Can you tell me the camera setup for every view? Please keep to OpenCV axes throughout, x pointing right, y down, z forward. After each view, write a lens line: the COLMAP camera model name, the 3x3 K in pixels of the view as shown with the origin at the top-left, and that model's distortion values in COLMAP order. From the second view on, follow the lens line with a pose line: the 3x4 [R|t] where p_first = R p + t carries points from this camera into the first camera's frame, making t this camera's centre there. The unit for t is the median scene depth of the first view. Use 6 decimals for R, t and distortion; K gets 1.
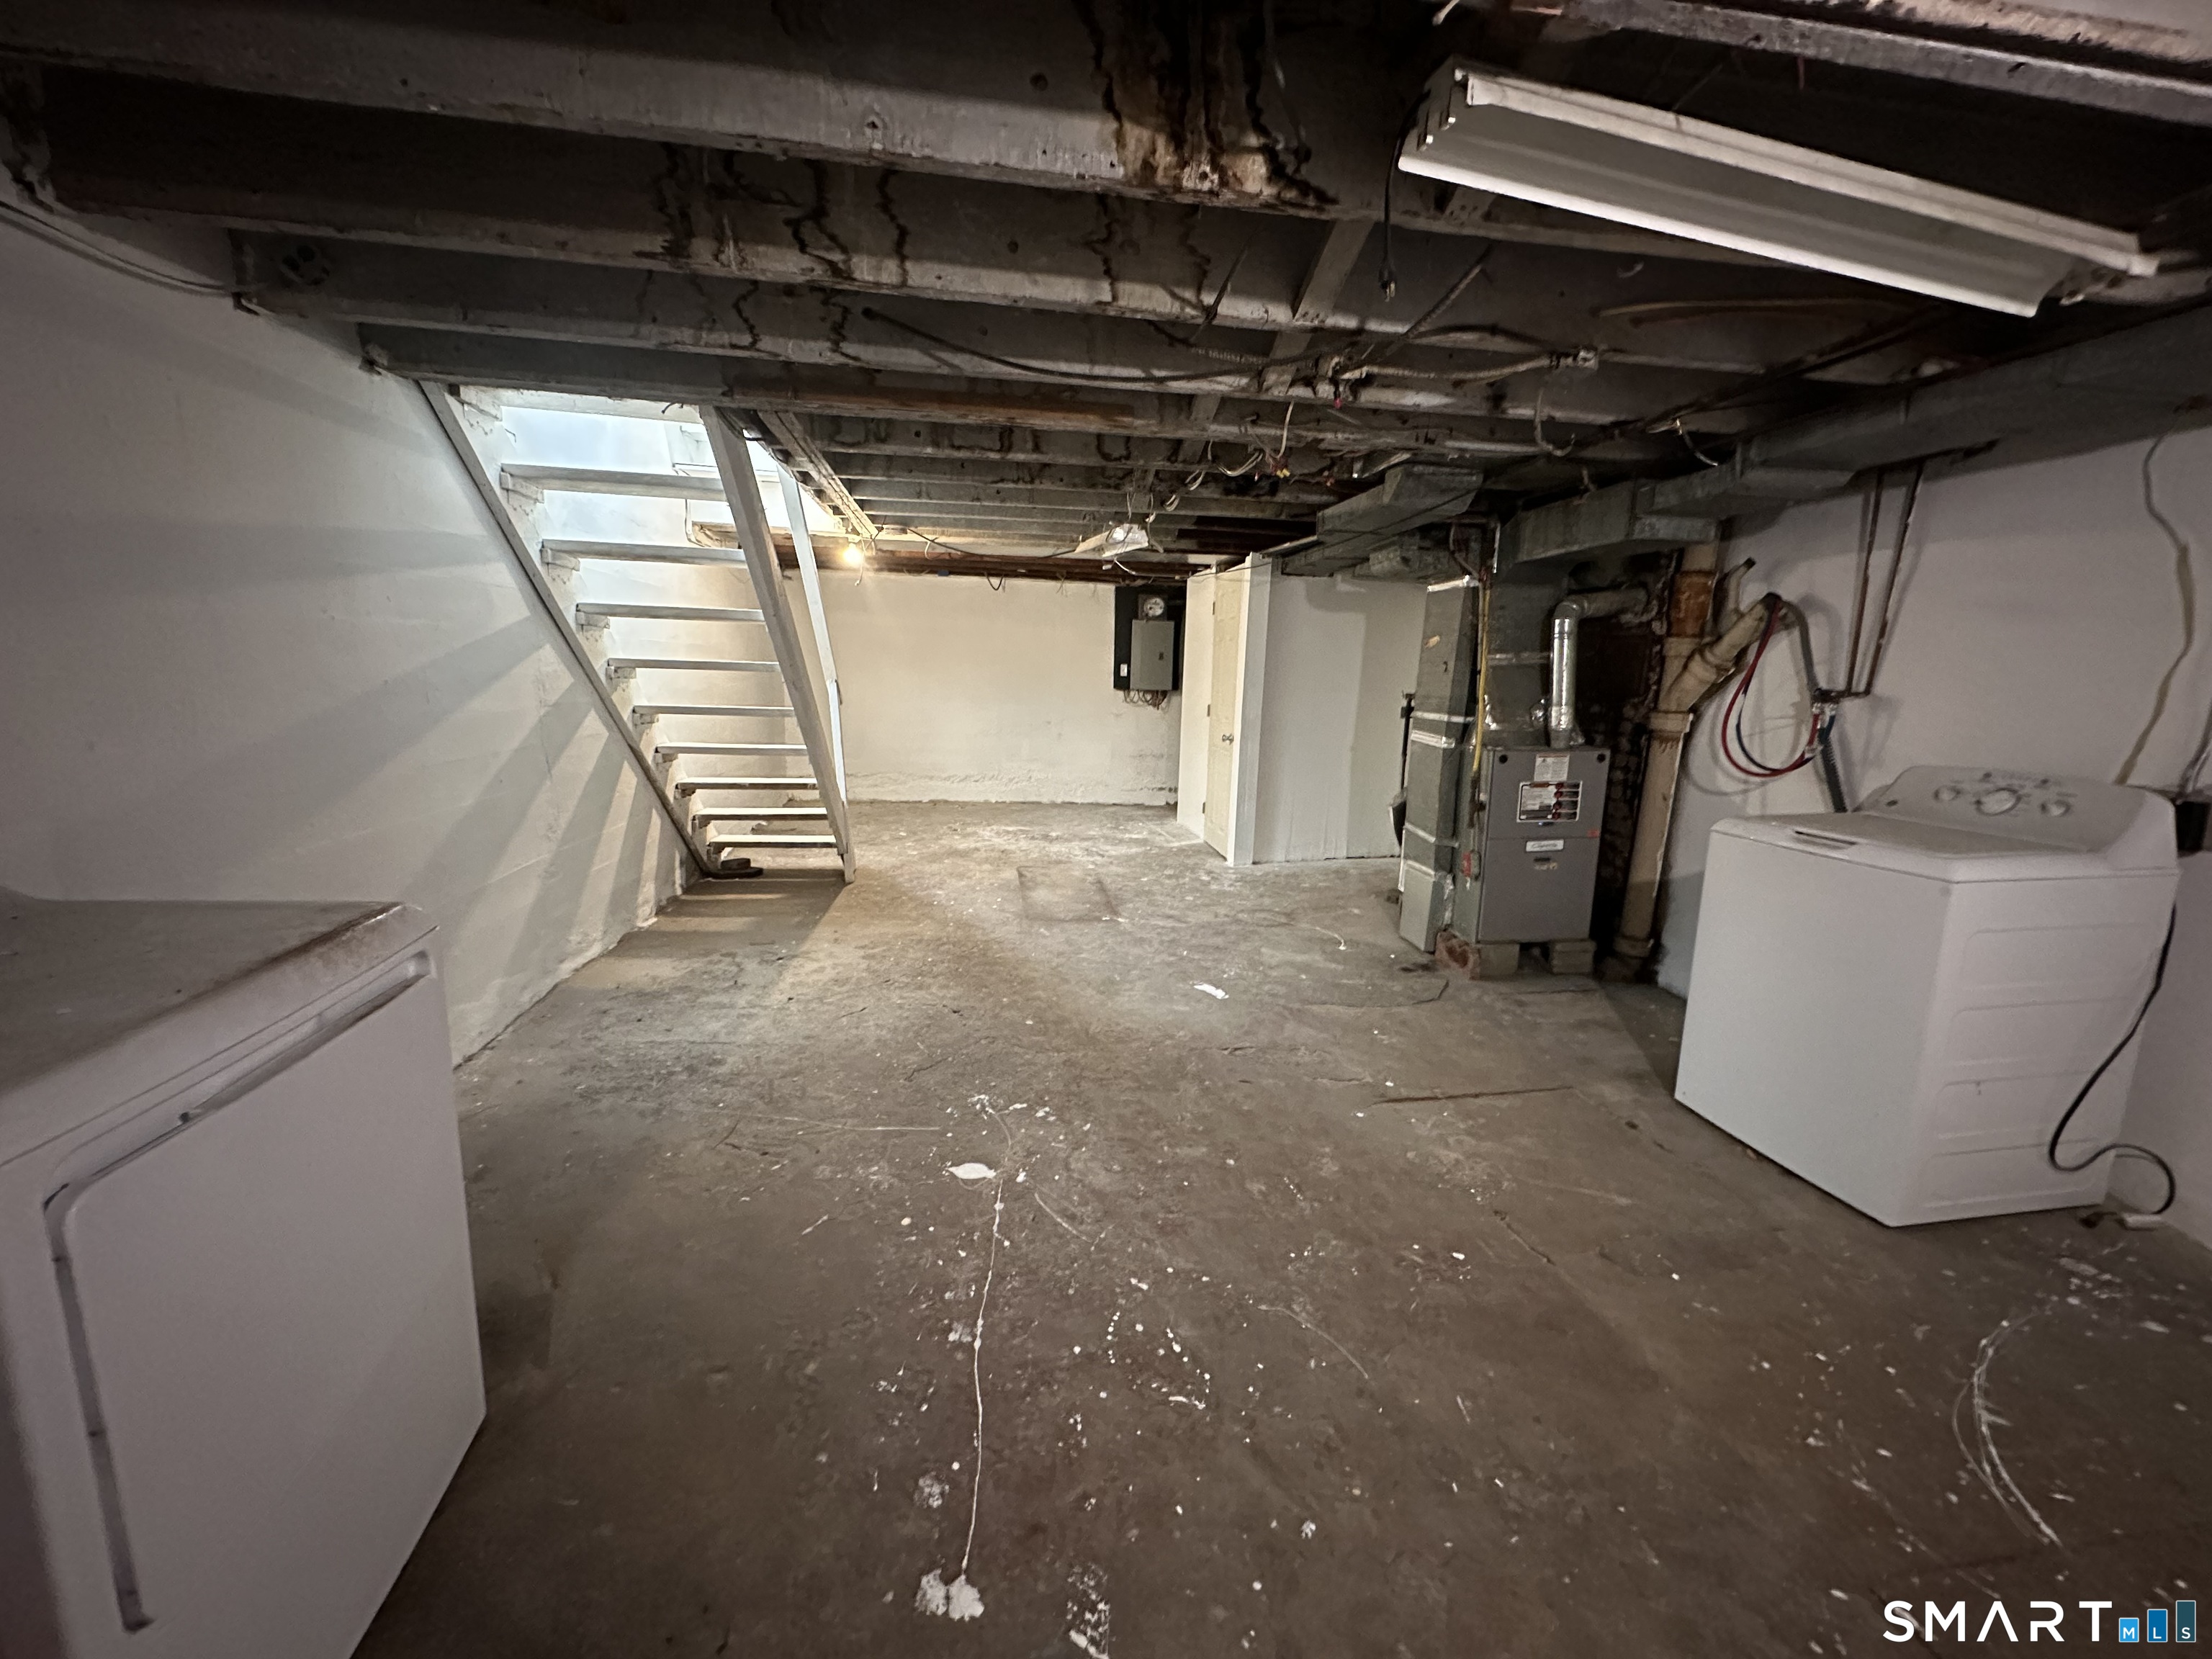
lens RADIAL K [[872.9, 0, 1105.5], [0, 872.9, 823.3], [0, 0, 1]] dist [-0.001772, 0.000306]
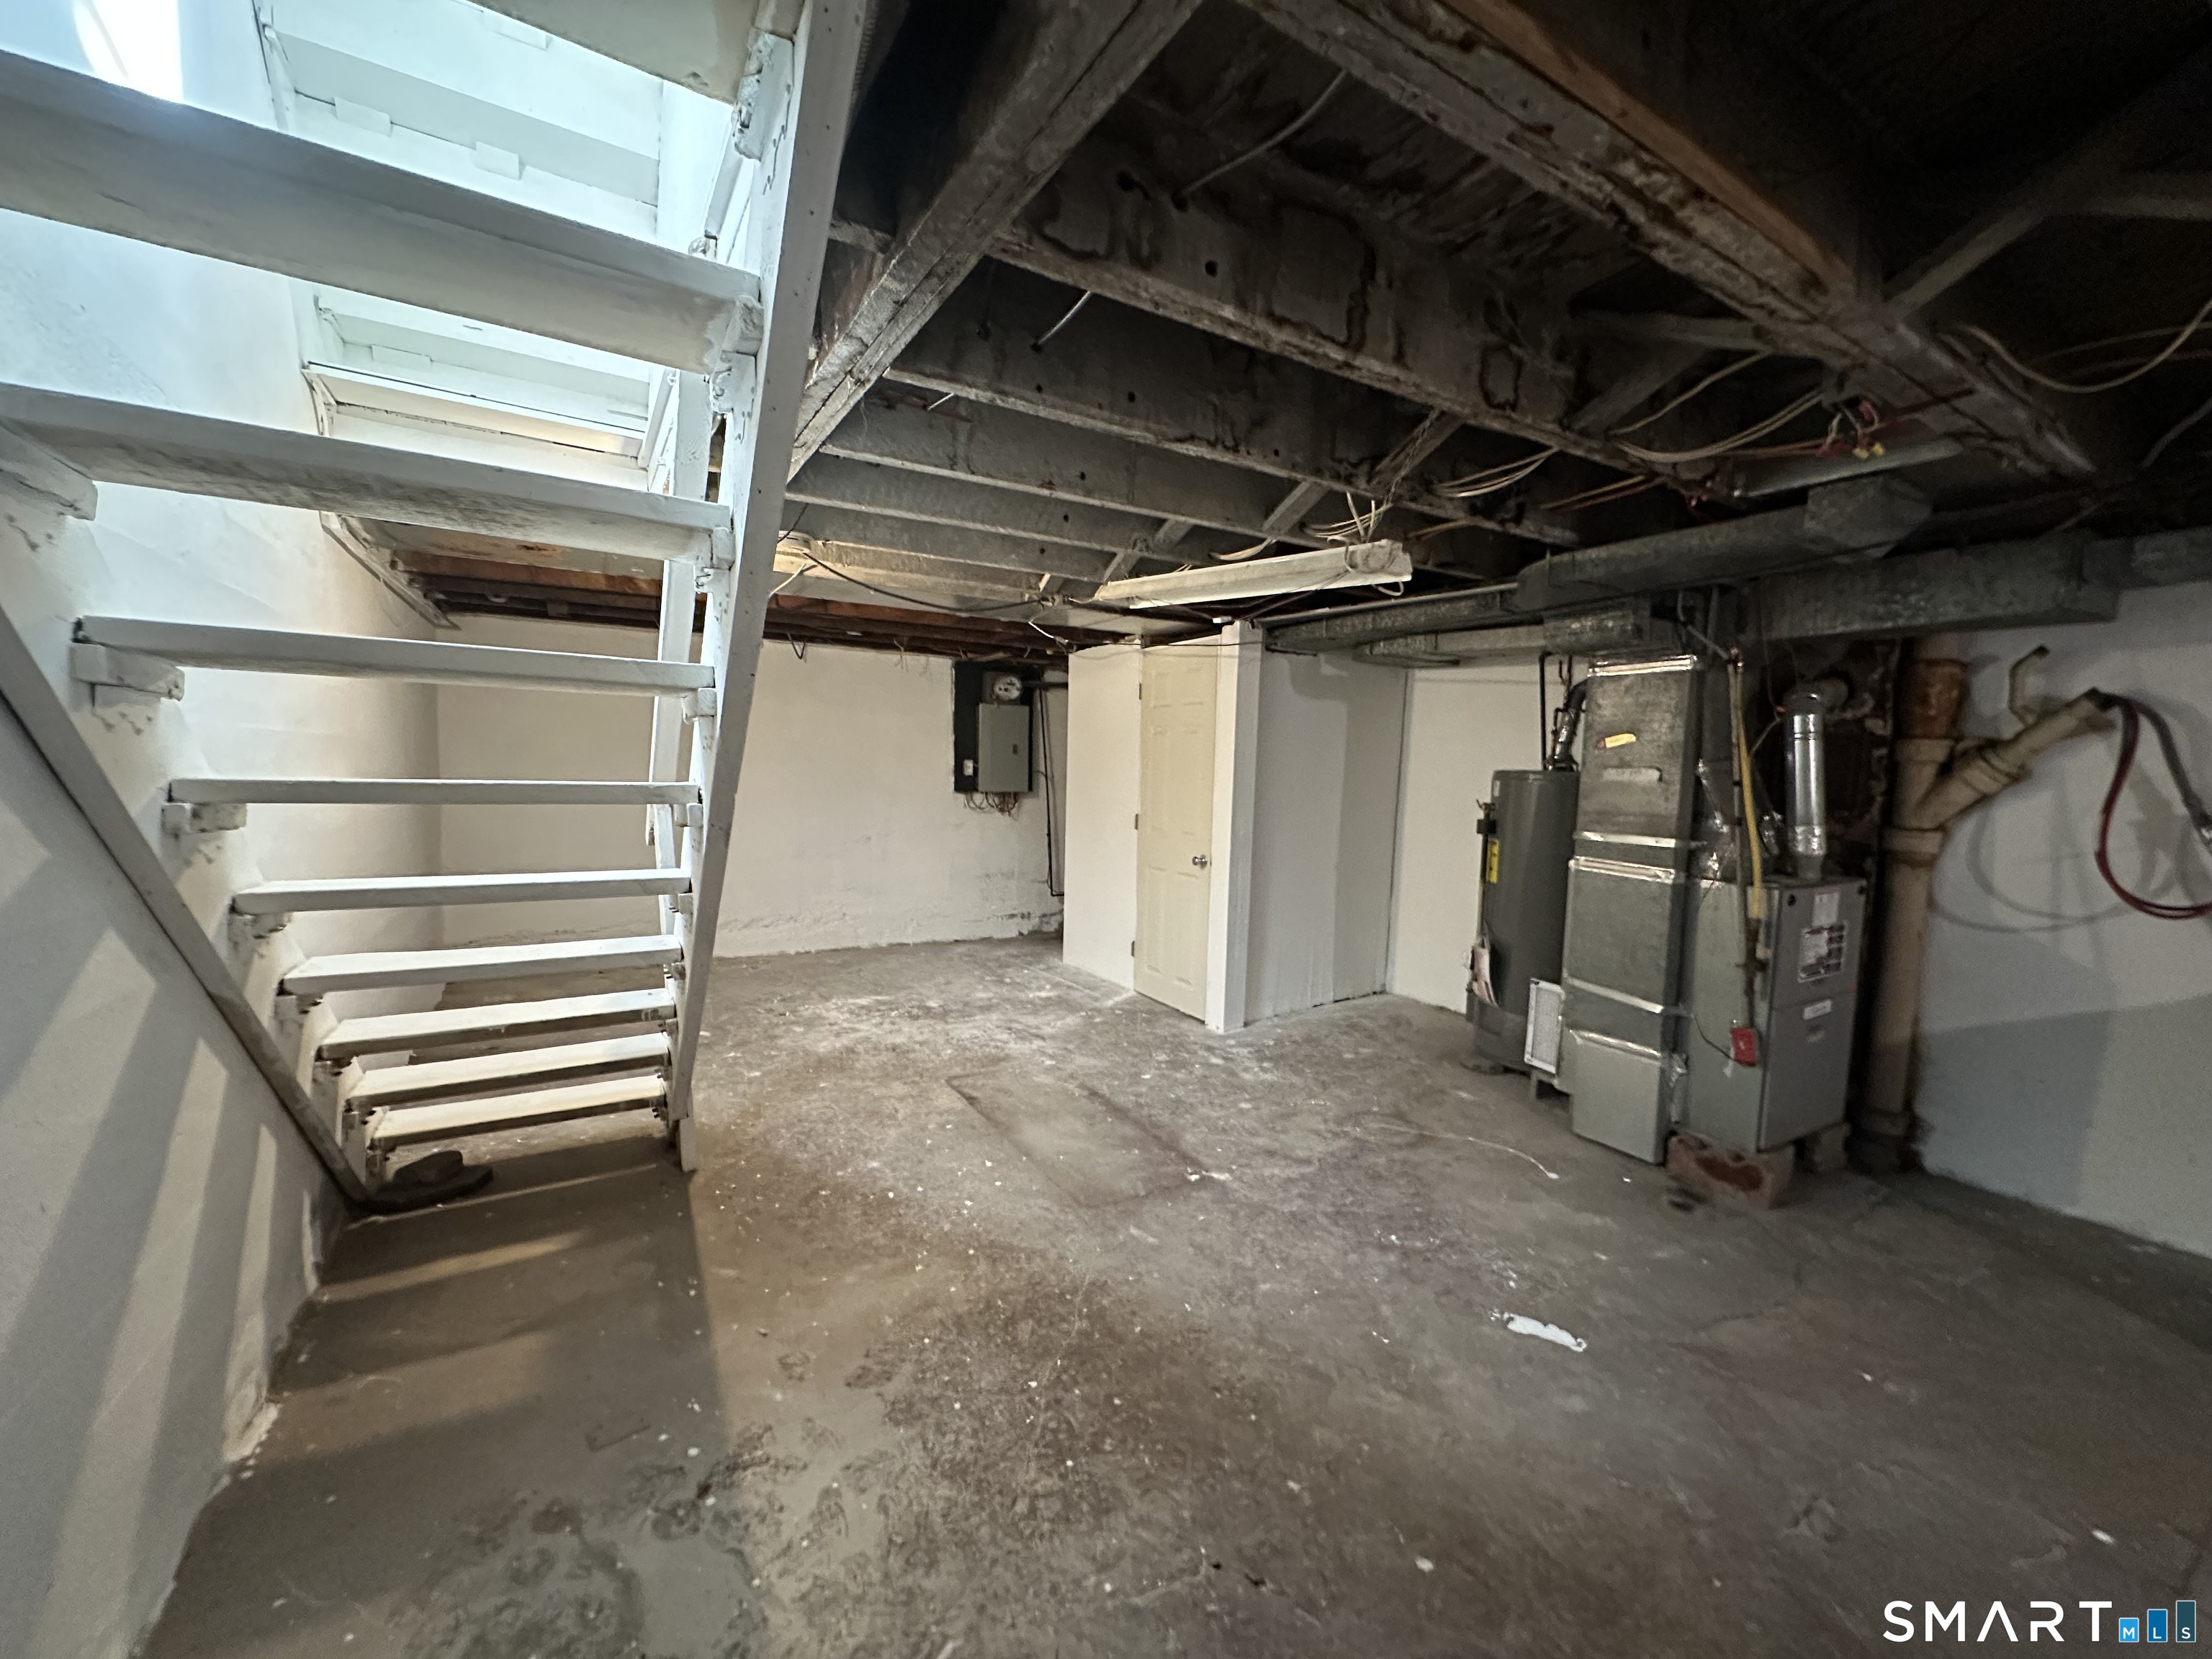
lens RADIAL K [[872.9, 0, 1100.7], [0, 872.9, 824.9], [0, 0, 1]] dist [-0.001772, 0.000306]
pose [[0.923374, -0.032567, 0.382517, -0.341032], [0.068356, 0.994421, -0.080343, -0.111477], [-0.377766, 0.100334, 0.920449, 0.507079]]
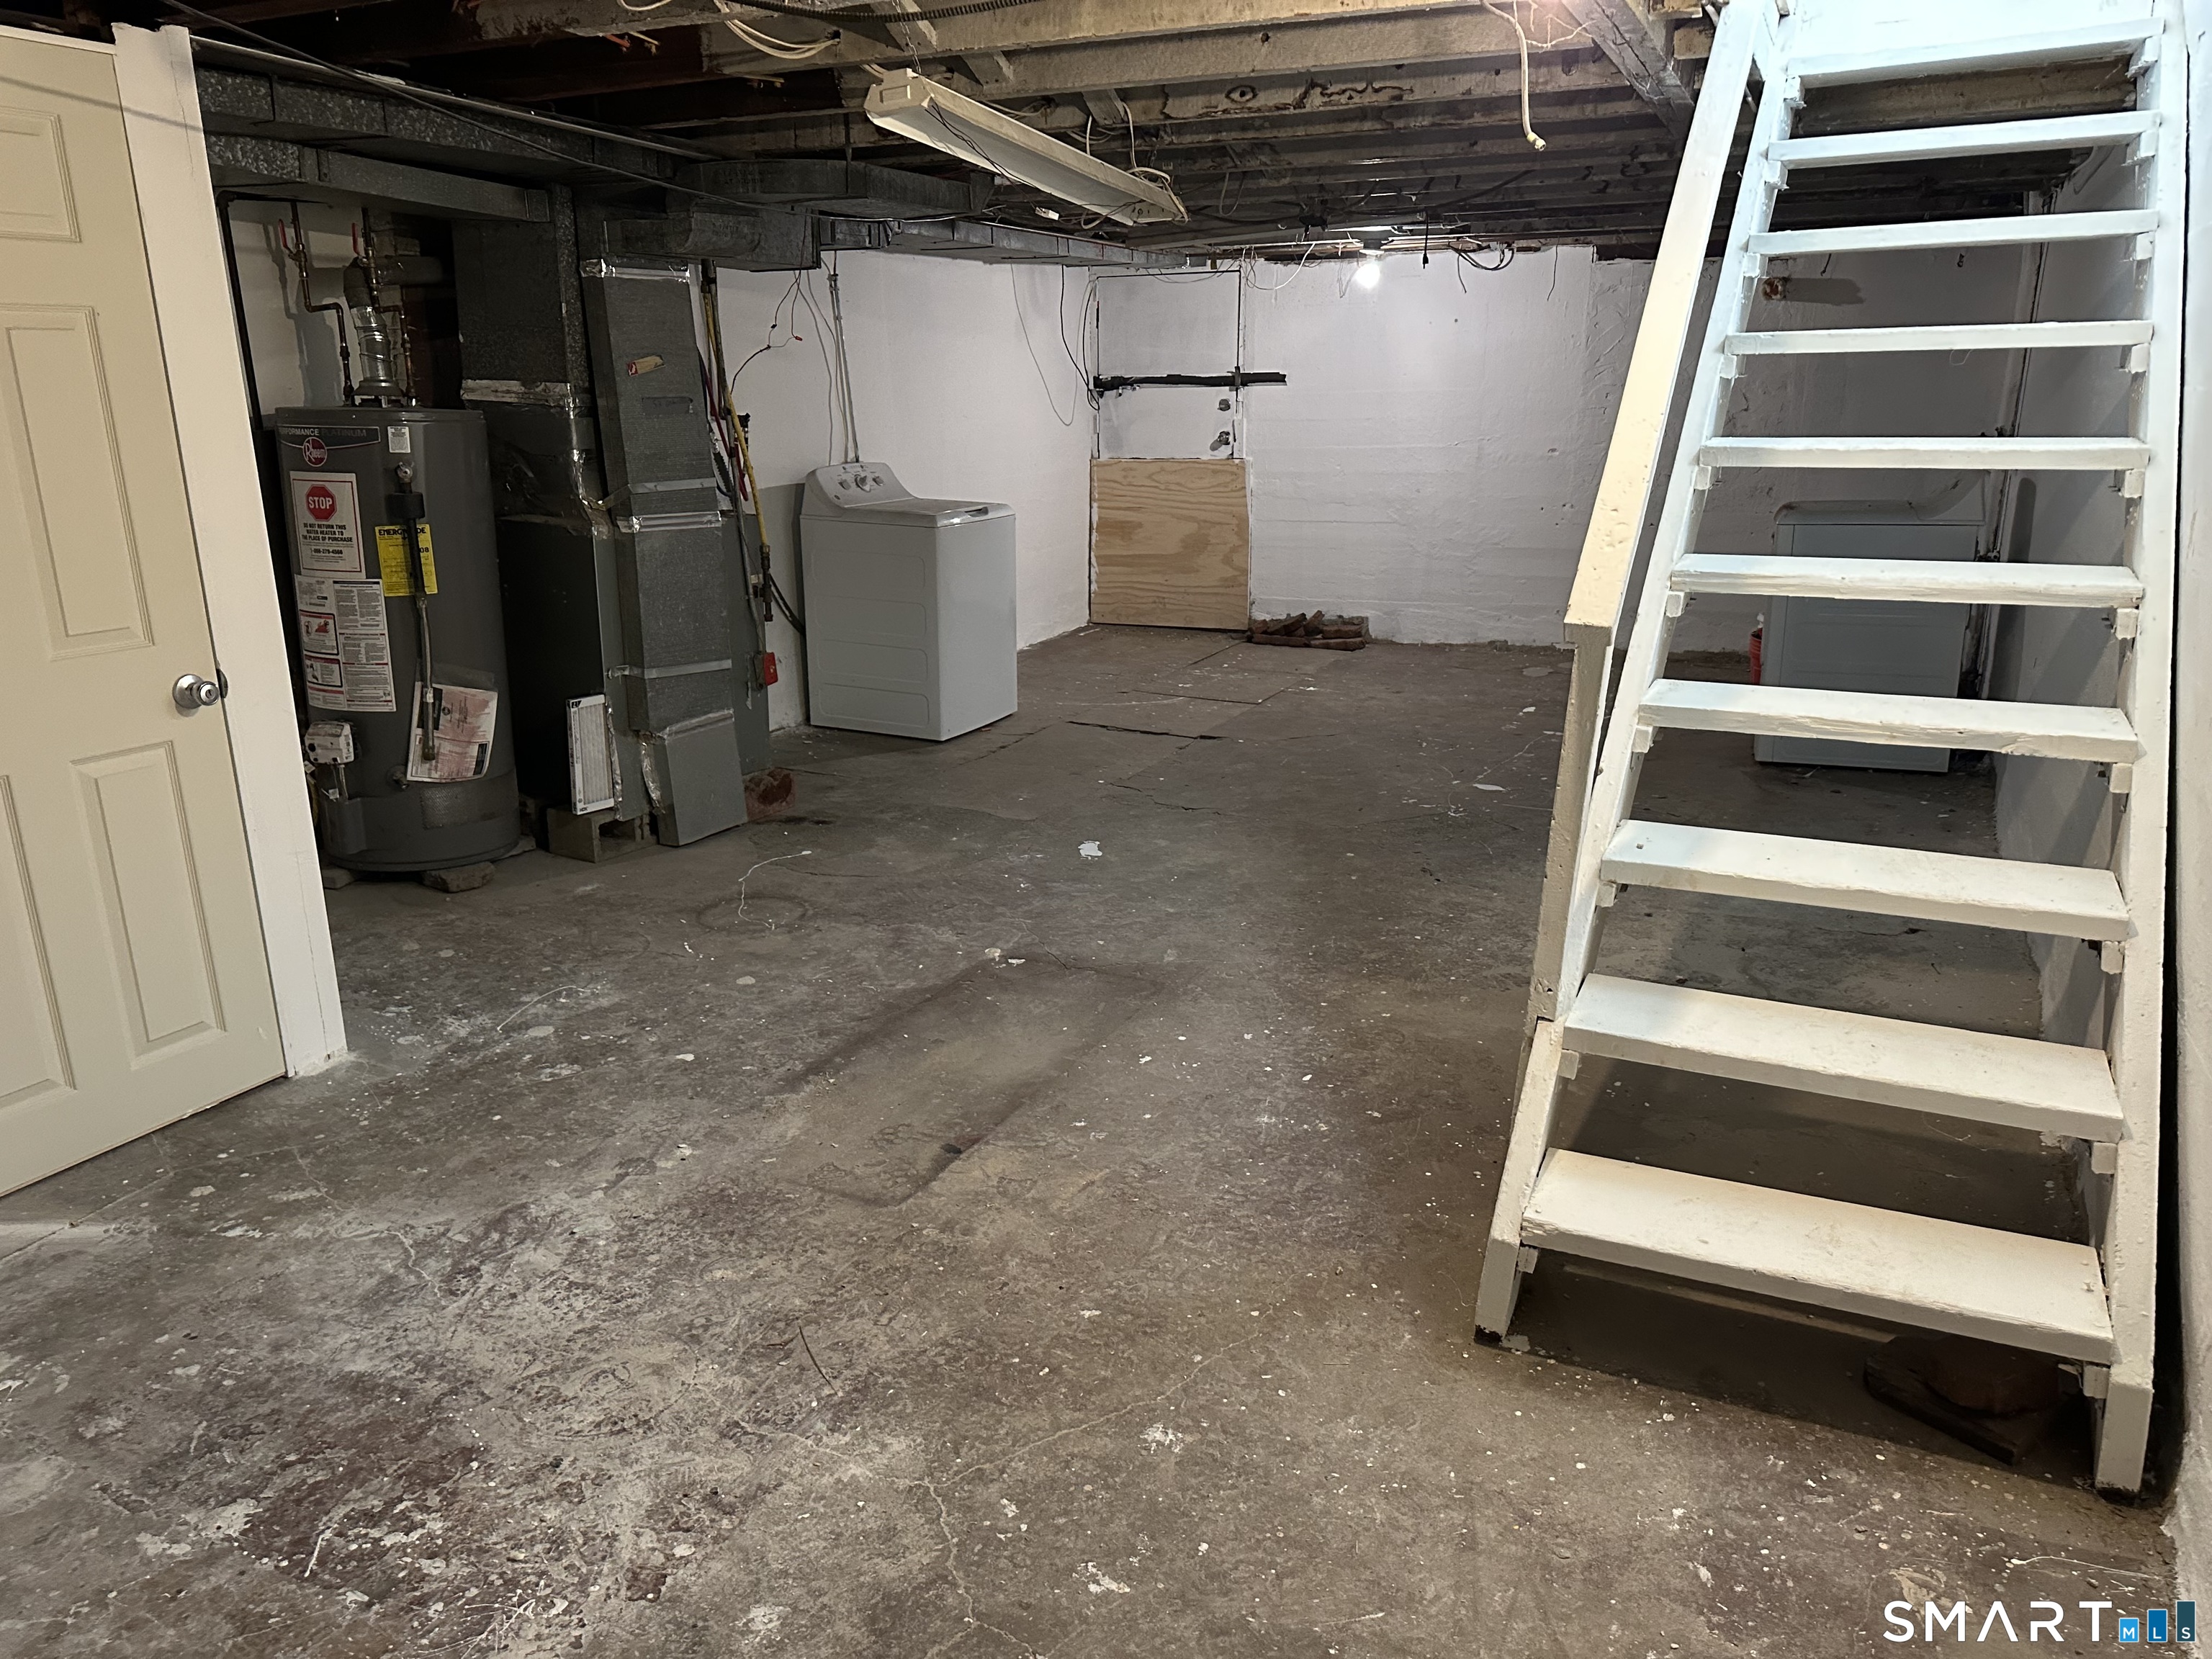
lens RADIAL K [[1549.3, 0, 1110.7], [0, 1549.3, 824.6], [0, 0, 1]] dist [0.072473, -0.003070]
pose [[-0.827019, -0.171379, 0.535414, -0.577842], [0.087131, 0.901816, 0.423244, -0.375642], [-0.555381, 0.396682, -0.730887, 1.849997]]
